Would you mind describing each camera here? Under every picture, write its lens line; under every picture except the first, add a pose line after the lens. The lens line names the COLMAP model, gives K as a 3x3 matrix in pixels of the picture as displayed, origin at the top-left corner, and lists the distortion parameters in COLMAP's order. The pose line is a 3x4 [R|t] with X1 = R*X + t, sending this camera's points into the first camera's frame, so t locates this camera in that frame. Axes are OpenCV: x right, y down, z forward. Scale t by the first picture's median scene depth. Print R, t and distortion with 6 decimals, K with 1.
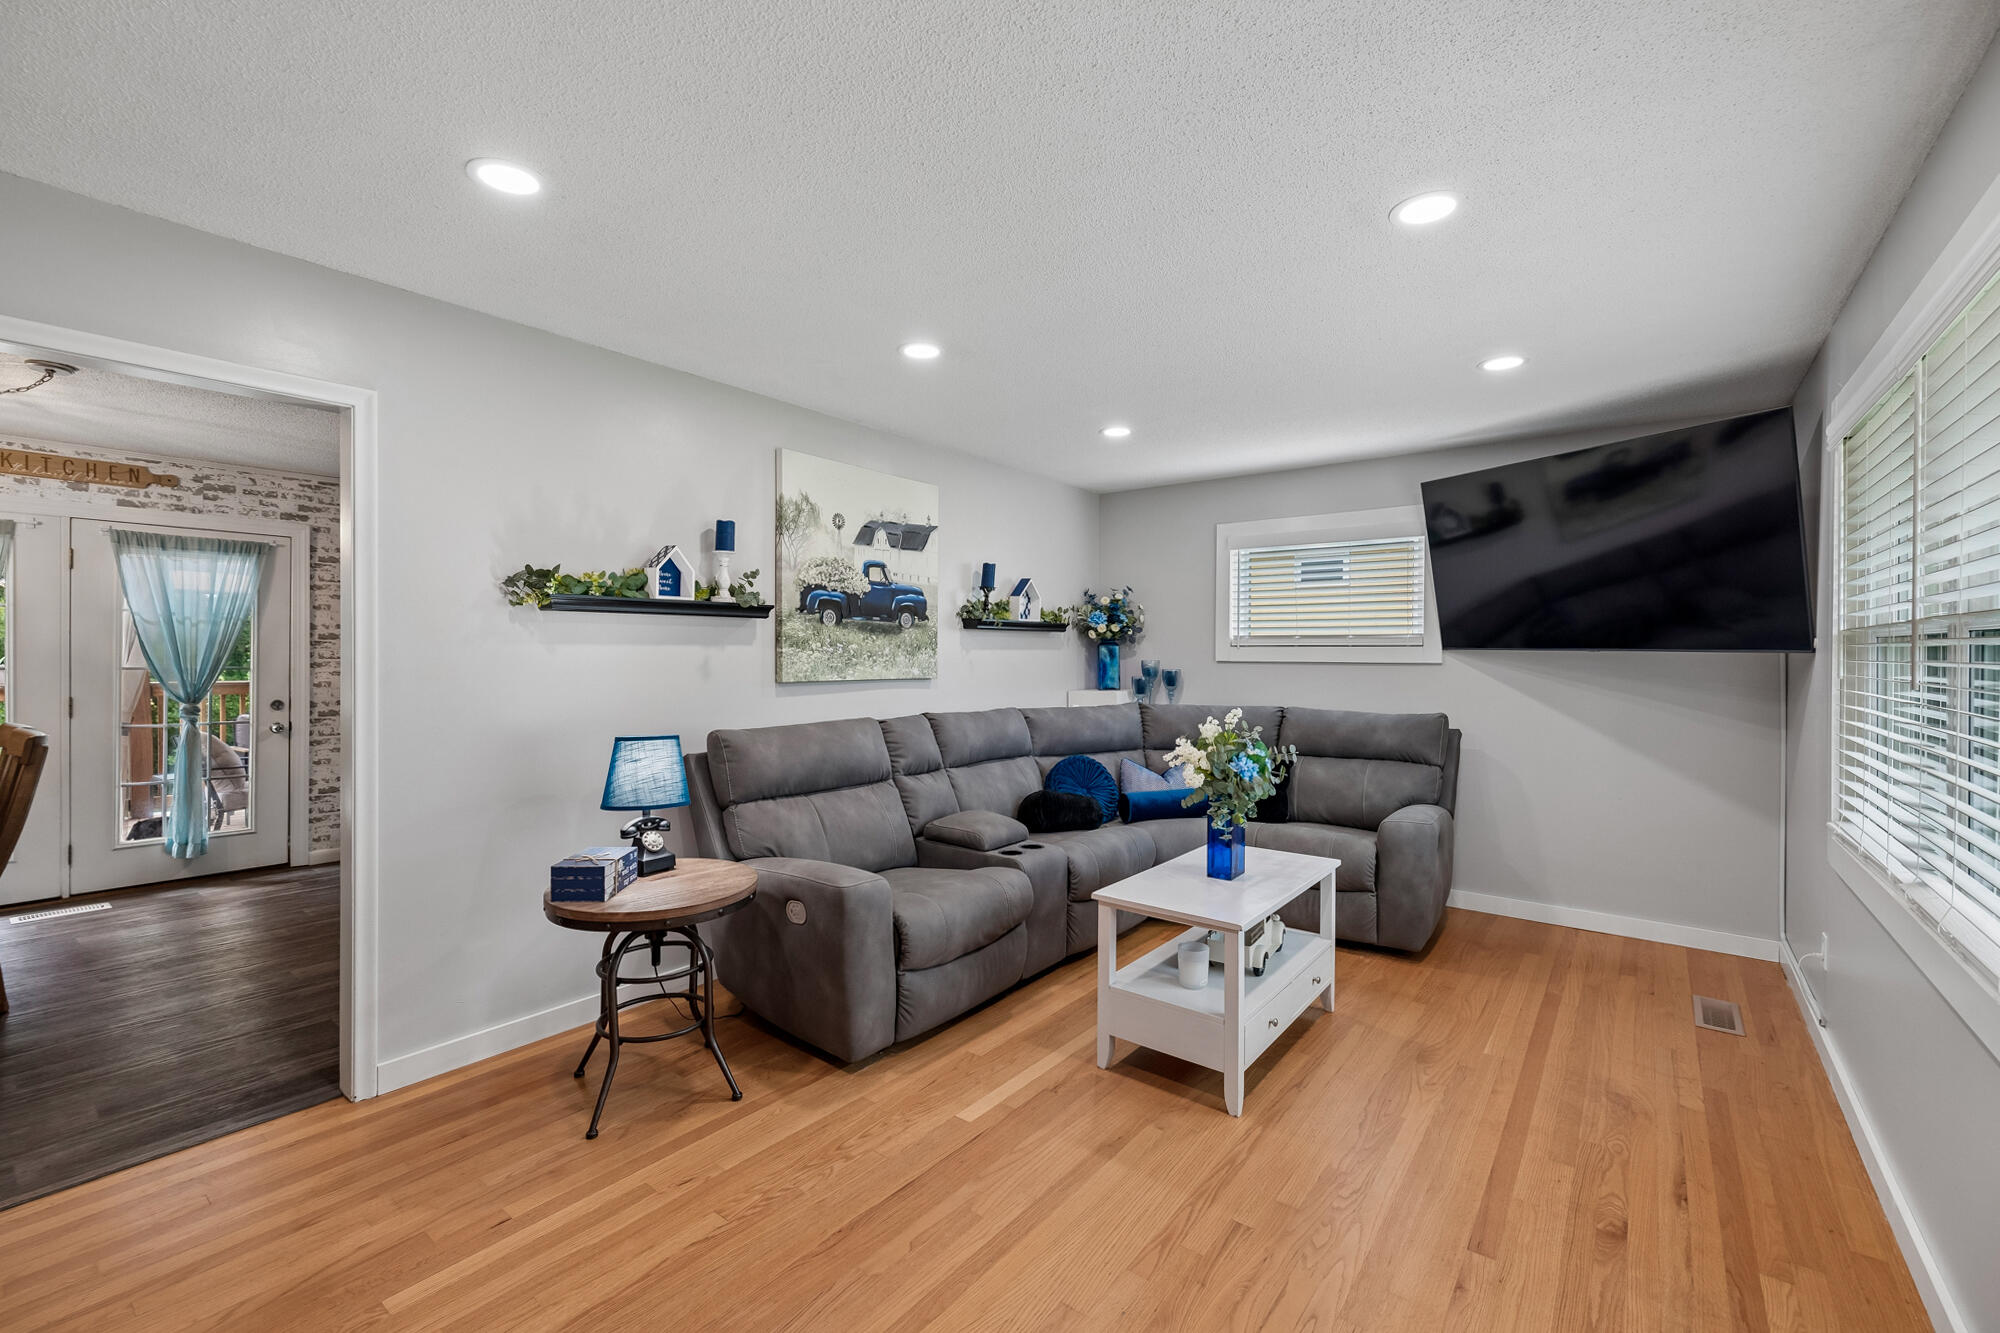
lens RADIAL K [[841.1, 0, 992.3], [0, 841.1, 654.5], [0, 0, 1]] dist [0.003859, 0.000278]
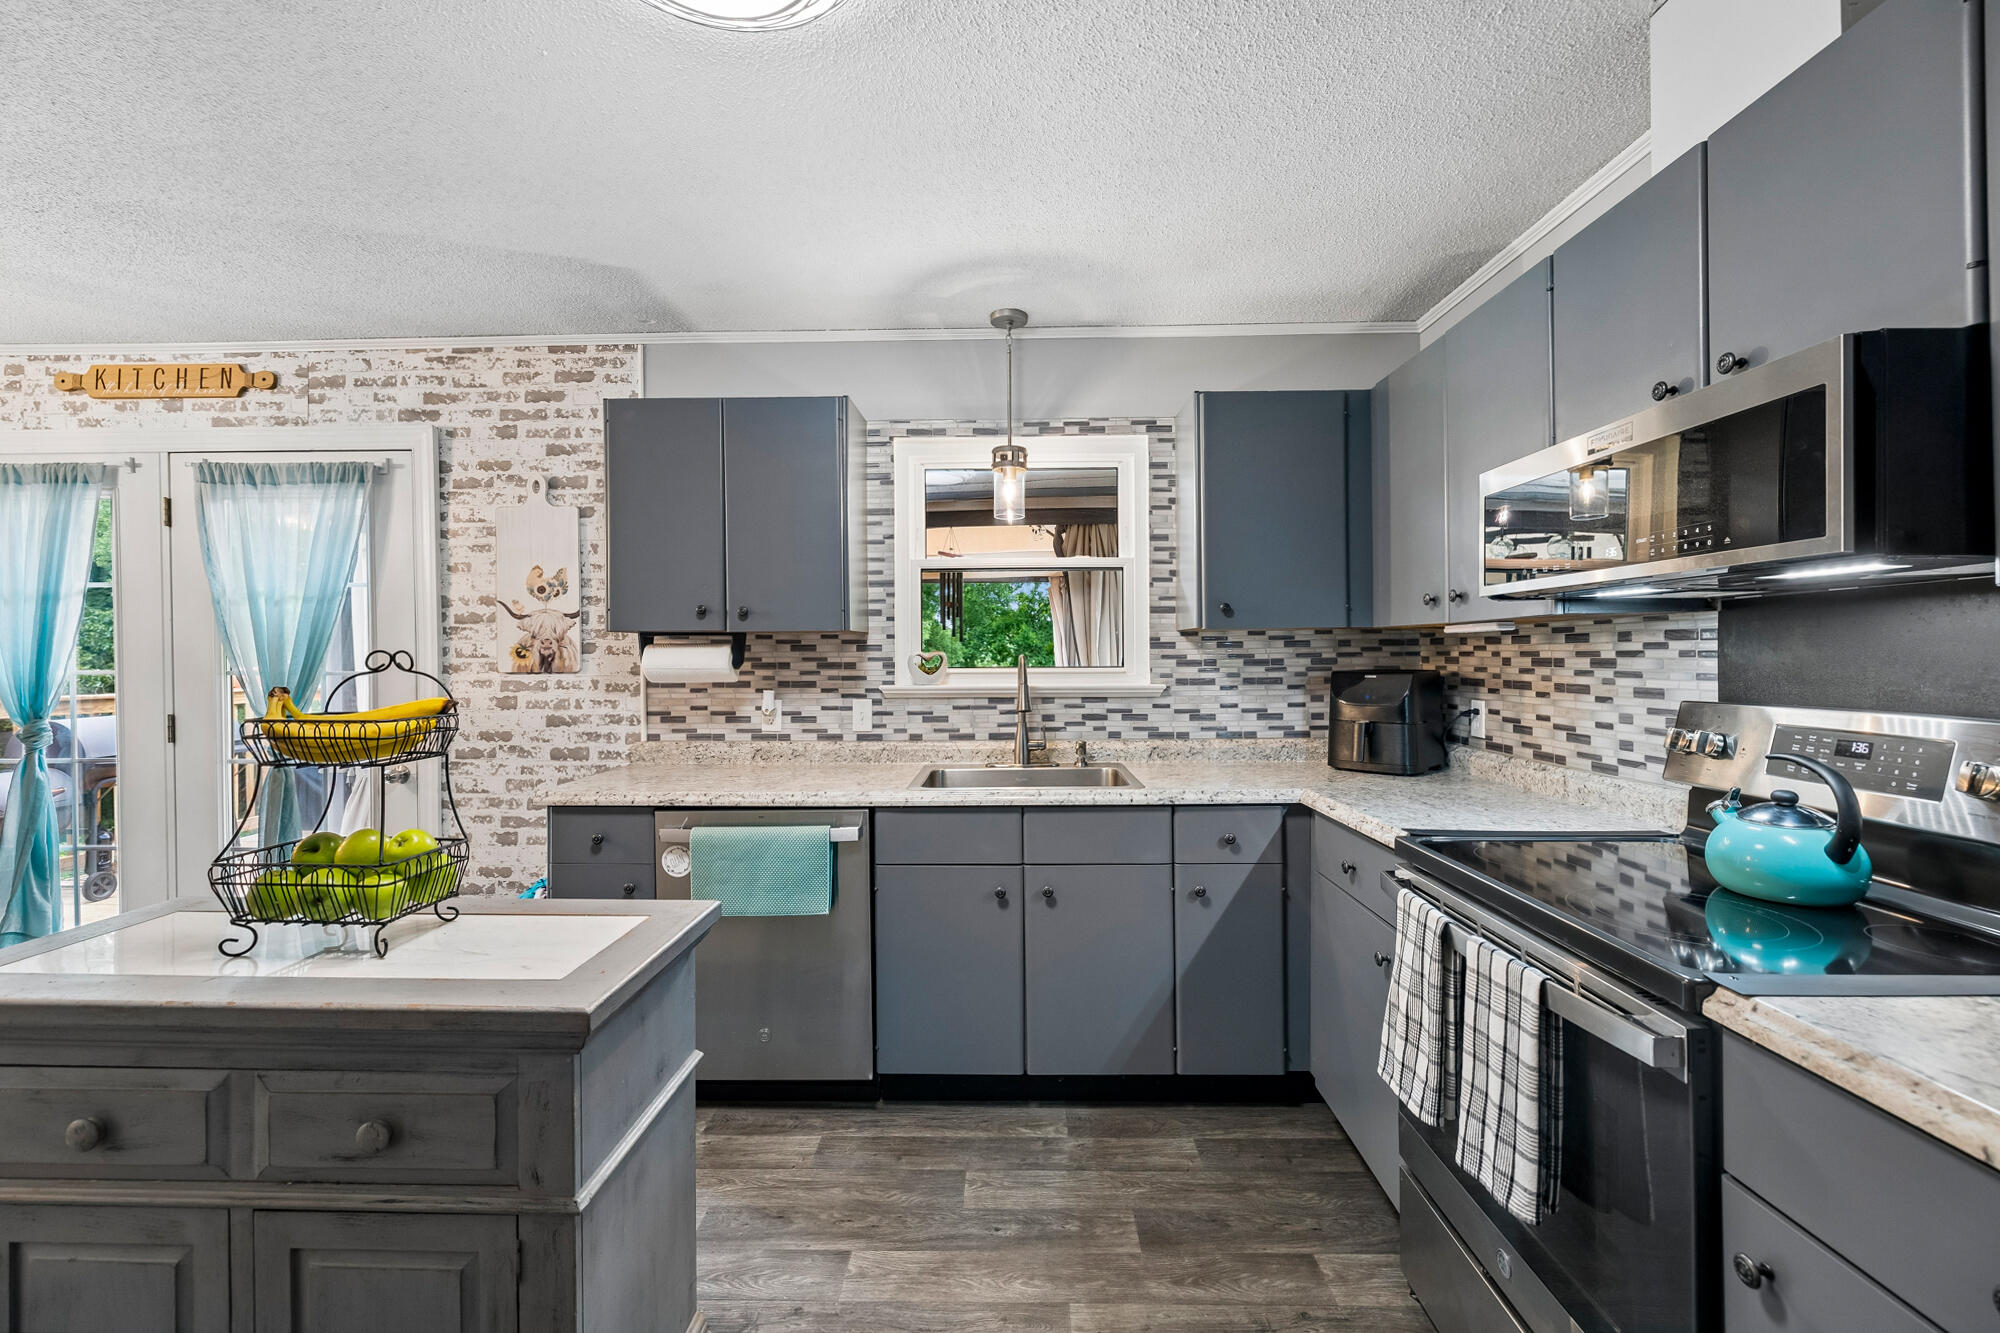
lens RADIAL K [[841.1, 0, 994.8], [0, 841.1, 657.8], [0, 0, 1]] dist [0.003859, 0.000278]
pose [[0.586222, -0.000629, -0.810150, -0.119634], [0.003977, 0.999990, 0.002102, 0.005556], [0.810141, -0.004454, 0.586219, 0.978799]]
